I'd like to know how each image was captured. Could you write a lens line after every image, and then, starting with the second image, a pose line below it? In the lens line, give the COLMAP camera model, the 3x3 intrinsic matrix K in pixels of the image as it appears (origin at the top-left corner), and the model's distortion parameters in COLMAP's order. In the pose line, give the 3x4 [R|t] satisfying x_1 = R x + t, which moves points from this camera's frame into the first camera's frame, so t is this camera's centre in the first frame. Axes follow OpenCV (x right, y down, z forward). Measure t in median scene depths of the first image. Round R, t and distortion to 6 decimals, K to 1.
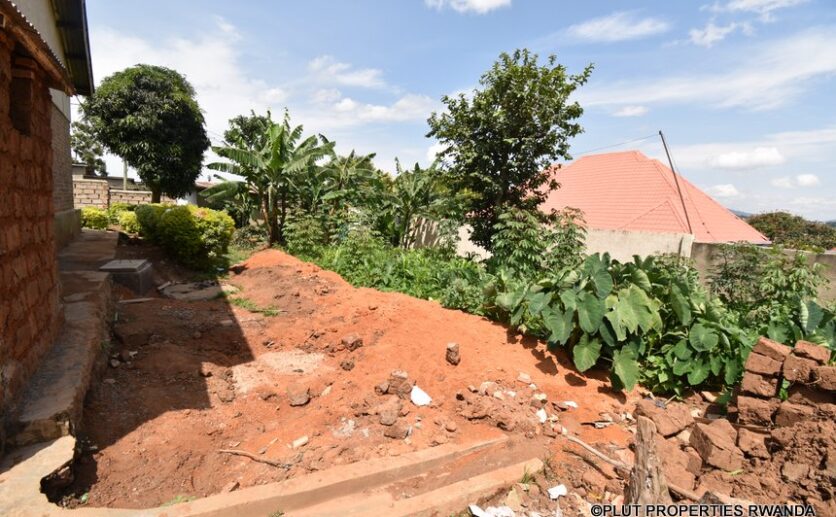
lens RADIAL K [[366.6, 0, 414.4], [0, 366.6, 258.1], [0, 0, 1]] dist [0.019269, -0.024550]
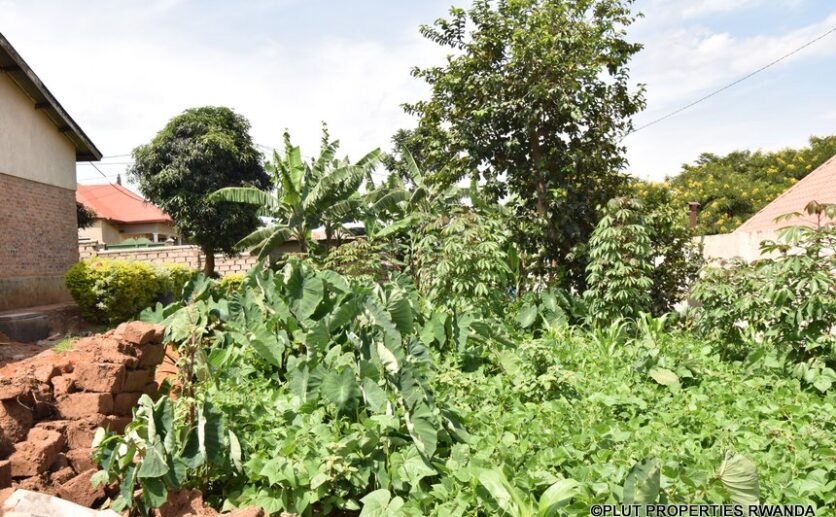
lens RADIAL K [[690.4, 0, 413.7], [0, 690.4, 257.5], [0, 0, 1]] dist [-0.003030, -0.005552]
pose [[0.830435, -0.101665, -0.547761, 1.341536], [0.027566, 0.989503, -0.141862, 0.169527], [0.556434, 0.102707, 0.824520, -0.061194]]
